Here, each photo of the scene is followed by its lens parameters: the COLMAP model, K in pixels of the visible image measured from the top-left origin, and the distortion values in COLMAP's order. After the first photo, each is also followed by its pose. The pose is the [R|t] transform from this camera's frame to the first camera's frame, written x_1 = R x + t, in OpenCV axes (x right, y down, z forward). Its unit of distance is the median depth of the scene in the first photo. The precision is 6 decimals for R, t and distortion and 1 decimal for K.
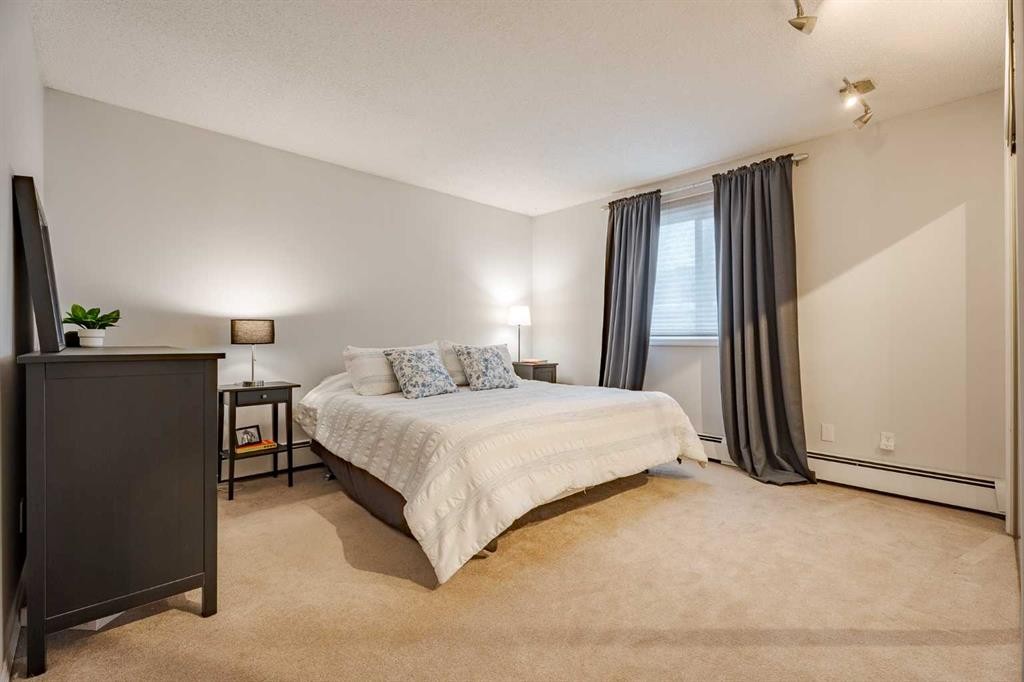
lens RADIAL K [[463.8, 0, 511.8], [0, 463.8, 337.6], [0, 0, 1]] dist [-0.000027, 0.000167]
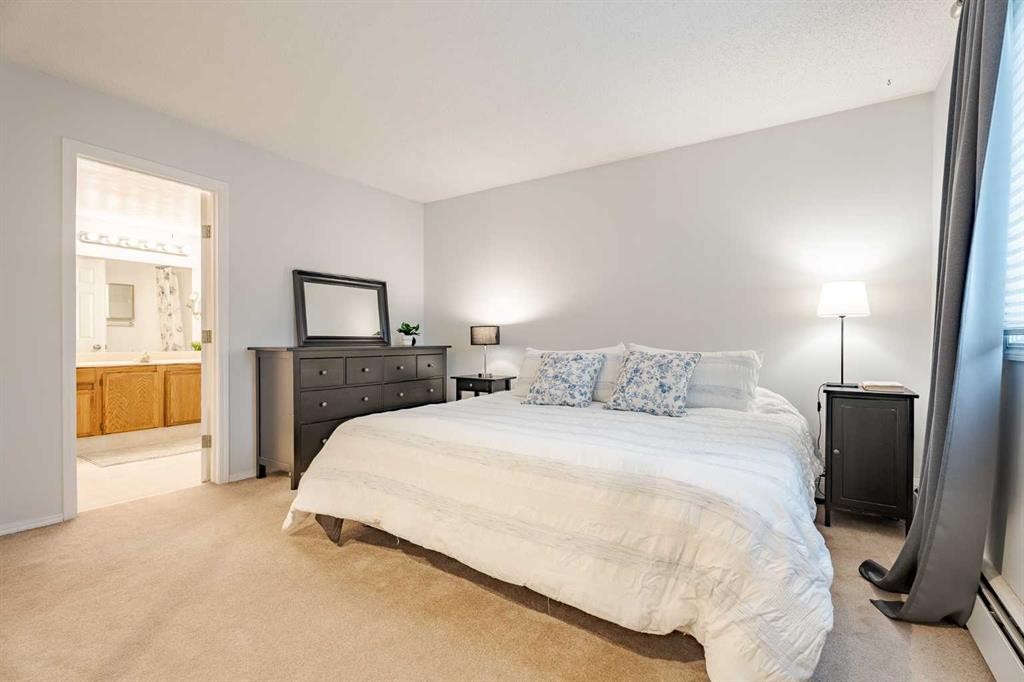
lens RADIAL K [[463.8, 0, 511.8], [0, 463.8, 337.6], [0, 0, 1]] dist [-0.000027, 0.000167]
pose [[0.222842, -0.001649, -0.974853, 0.694976], [0.007624, 0.999971, 0.000052, -0.006481], [0.974825, -0.007444, 0.222848, 0.731283]]
